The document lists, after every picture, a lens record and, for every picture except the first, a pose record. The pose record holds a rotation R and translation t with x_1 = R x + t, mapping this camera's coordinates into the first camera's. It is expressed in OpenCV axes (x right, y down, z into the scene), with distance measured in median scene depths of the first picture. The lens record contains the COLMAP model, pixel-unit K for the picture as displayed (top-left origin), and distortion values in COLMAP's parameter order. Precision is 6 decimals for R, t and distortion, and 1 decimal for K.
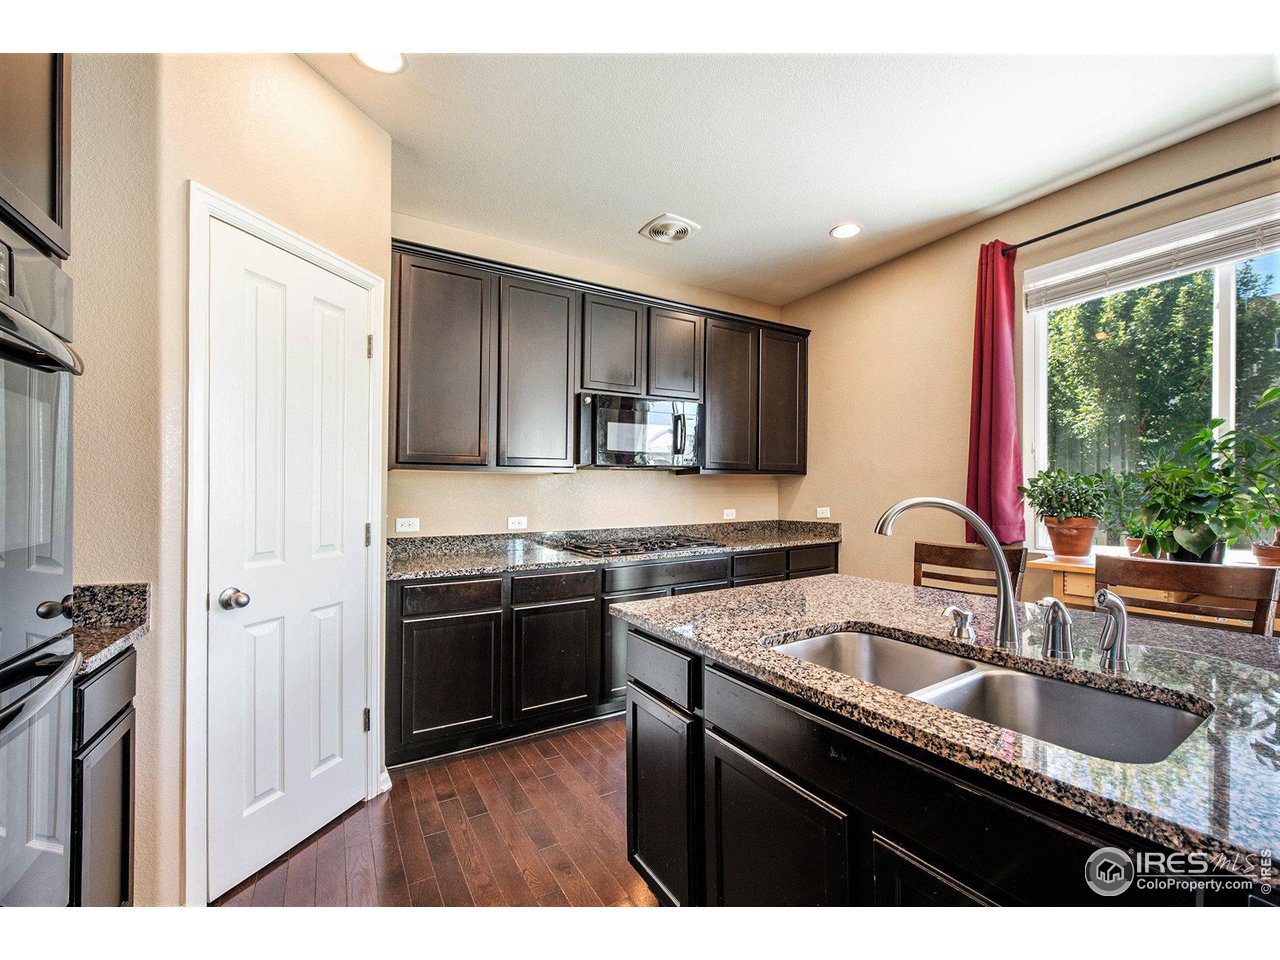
lens RADIAL K [[530.0, 0, 634.0], [0, 530.0, 483.5], [0, 0, 1]] dist [-0.027134, 0.000129]
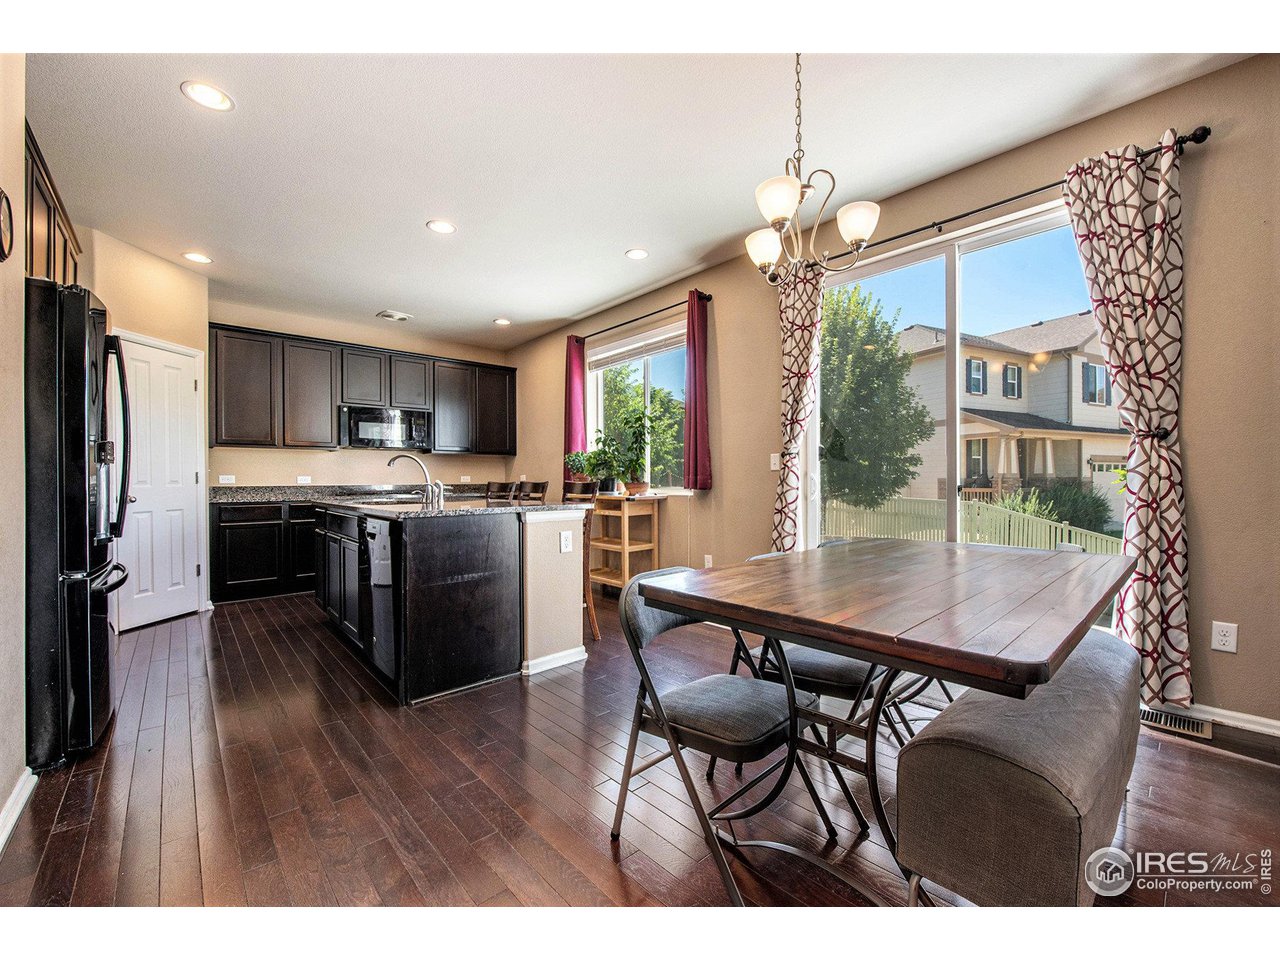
lens RADIAL K [[517.1, 0, 670.0], [0, 517.1, 488.9], [0, 0, 1]] dist [0.000773, -0.014340]
pose [[0.966953, -0.005805, 0.254888, 0.550568], [-0.001969, 0.999541, 0.030235, 0.056289], [-0.254946, -0.029737, 0.966498, -1.005084]]
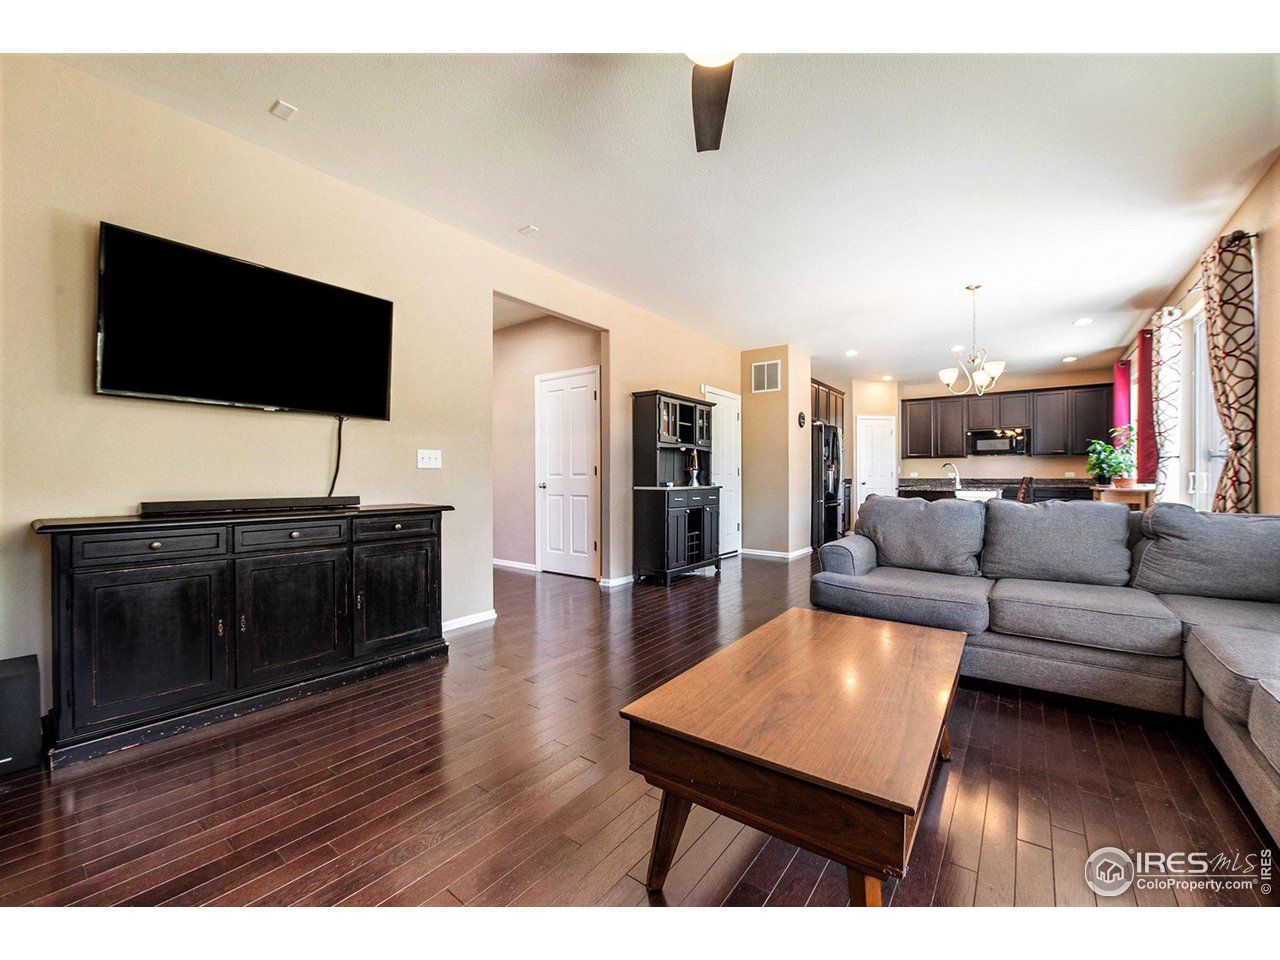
lens RADIAL K [[530.0, 0, 634.0], [0, 530.0, 483.5], [0, 0, 1]] dist [-0.027134, 0.000129]
pose [[0.409261, 0.014206, -0.912307, 1.946201], [0.016703, 0.999595, 0.023058, 0.025756], [0.912265, -0.024675, 0.408858, -2.054366]]
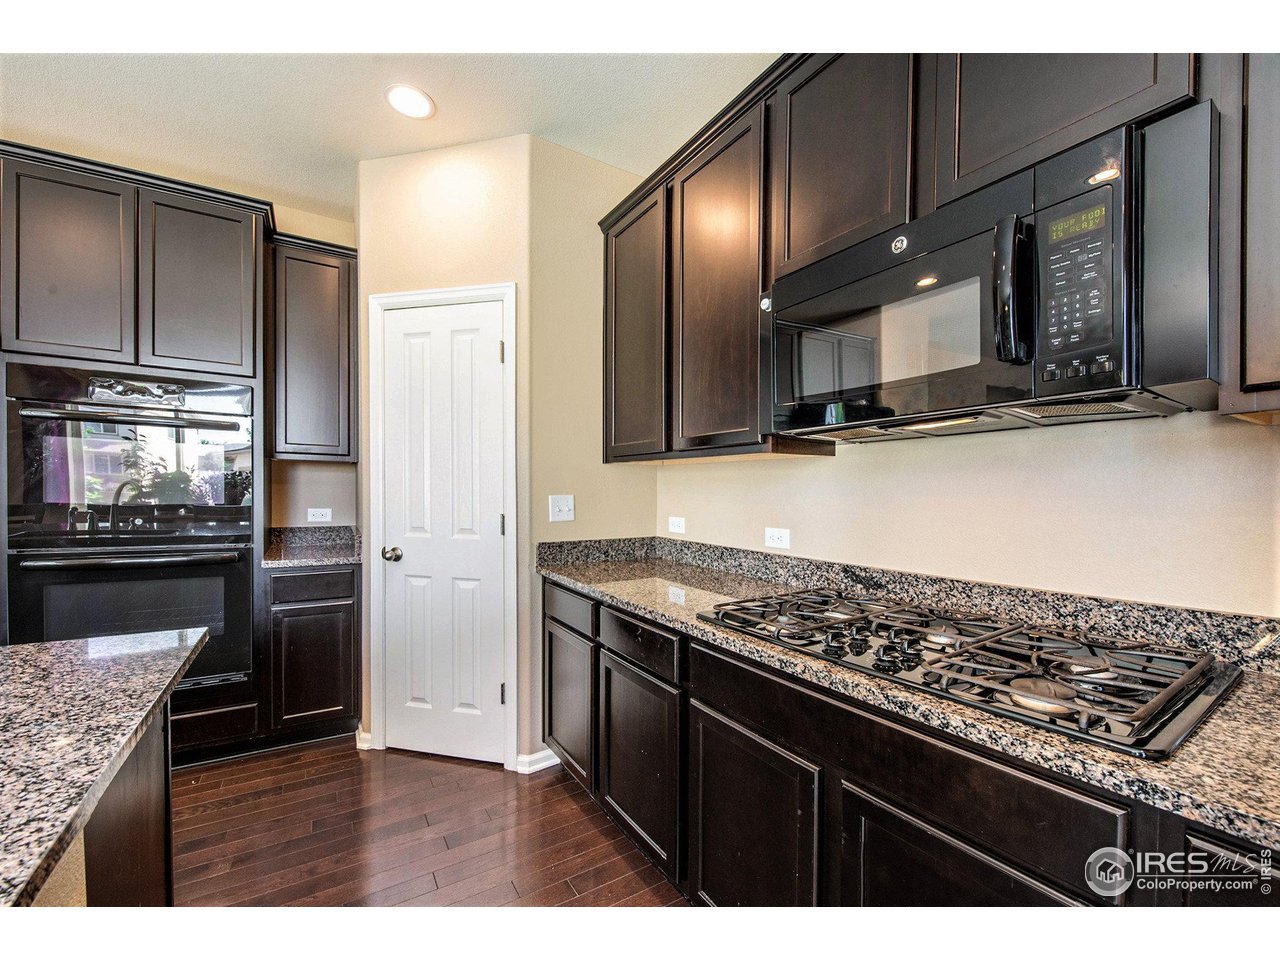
lens RADIAL K [[530.0, 0, 634.0], [0, 530.0, 483.5], [0, 0, 1]] dist [-0.027134, 0.000129]
pose [[0.043153, 0.002406, -0.999066, 0.444141], [0.007300, 0.999970, 0.002723, 0.008820], [0.999042, -0.007411, 0.043134, 0.910642]]
